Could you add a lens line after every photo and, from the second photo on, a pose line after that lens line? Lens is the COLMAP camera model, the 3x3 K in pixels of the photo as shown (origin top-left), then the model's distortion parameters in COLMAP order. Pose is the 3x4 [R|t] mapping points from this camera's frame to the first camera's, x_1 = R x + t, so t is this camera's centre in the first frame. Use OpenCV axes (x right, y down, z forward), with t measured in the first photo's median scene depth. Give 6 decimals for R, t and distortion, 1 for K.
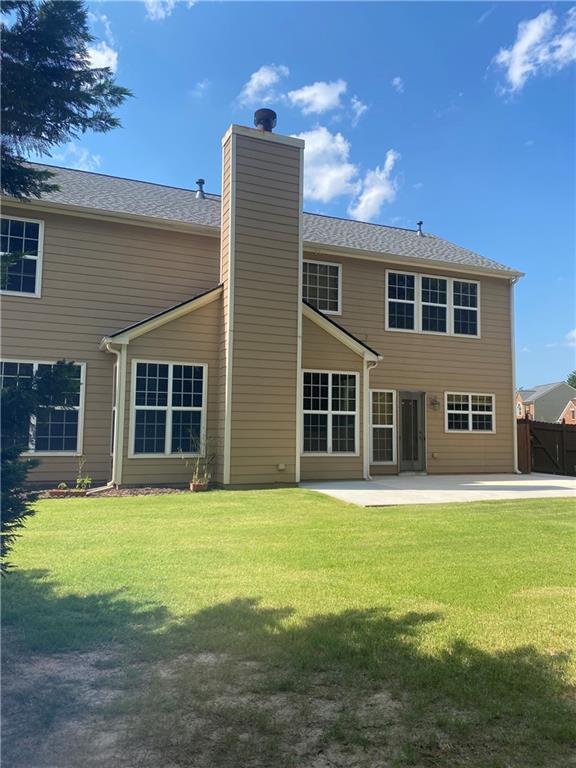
lens RADIAL K [[587.7, 0, 286.5], [0, 587.7, 387.0], [0, 0, 1]] dist [0.105320, -0.014074]
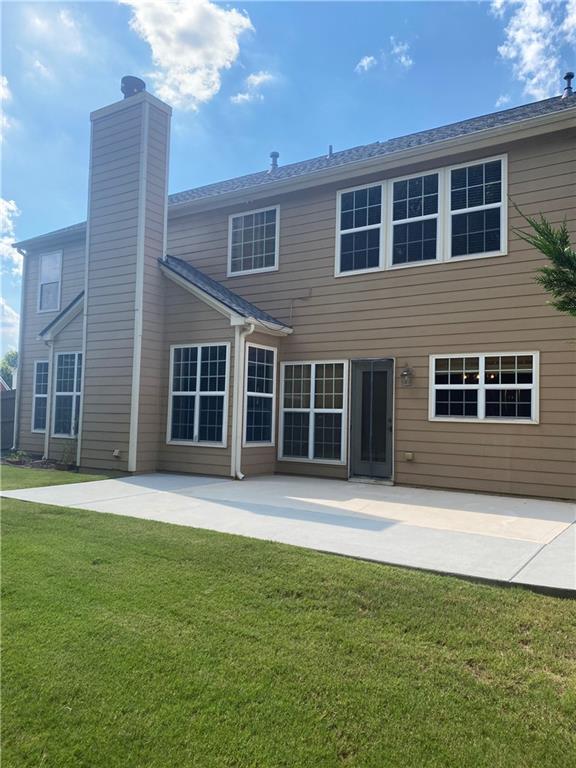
lens RADIAL K [[587.7, 0, 286.2], [0, 587.7, 378.1], [0, 0, 1]] dist [0.105320, -0.014074]
pose [[0.562593, -0.047697, -0.825357, 0.714692], [0.048886, 0.998507, -0.024381, 0.041144], [0.825288, -0.026632, 0.564084, 0.539173]]
